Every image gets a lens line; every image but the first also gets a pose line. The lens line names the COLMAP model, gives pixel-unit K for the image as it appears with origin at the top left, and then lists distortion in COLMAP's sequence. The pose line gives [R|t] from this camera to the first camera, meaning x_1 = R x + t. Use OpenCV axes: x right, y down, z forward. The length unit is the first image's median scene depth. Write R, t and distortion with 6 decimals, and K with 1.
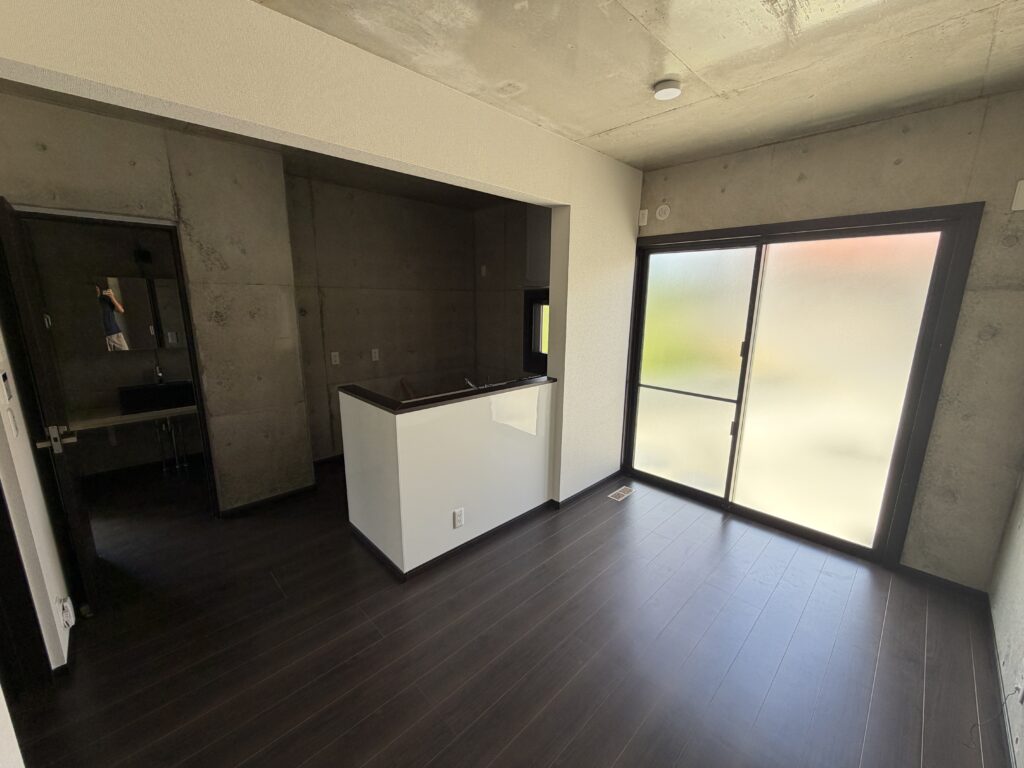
lens RADIAL K [[408.8, 0, 511.4], [0, 408.8, 385.1], [0, 0, 1]] dist [0.000939, -0.000102]
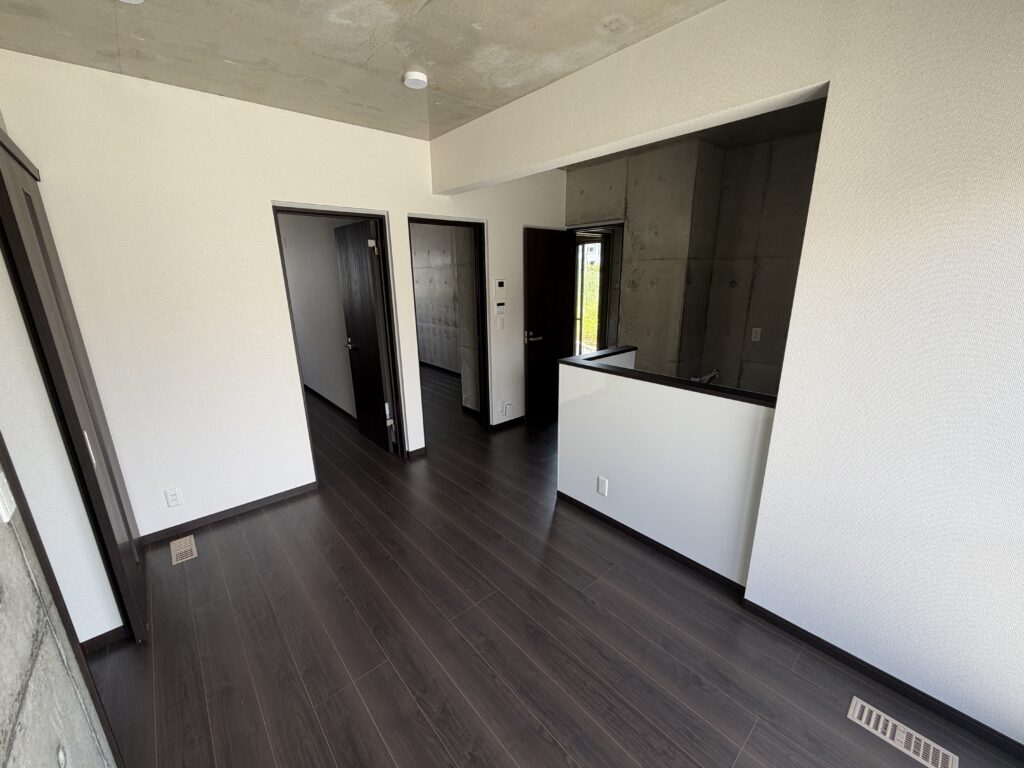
lens RADIAL K [[408.8, 0, 511.4], [0, 408.8, 385.1], [0, 0, 1]] dist [0.000939, -0.000102]
pose [[-0.055002, 0.259230, -0.964248, 0.755282], [-0.197273, 0.943853, 0.264999, -0.133055], [0.978805, 0.204795, -0.000774, 0.674895]]
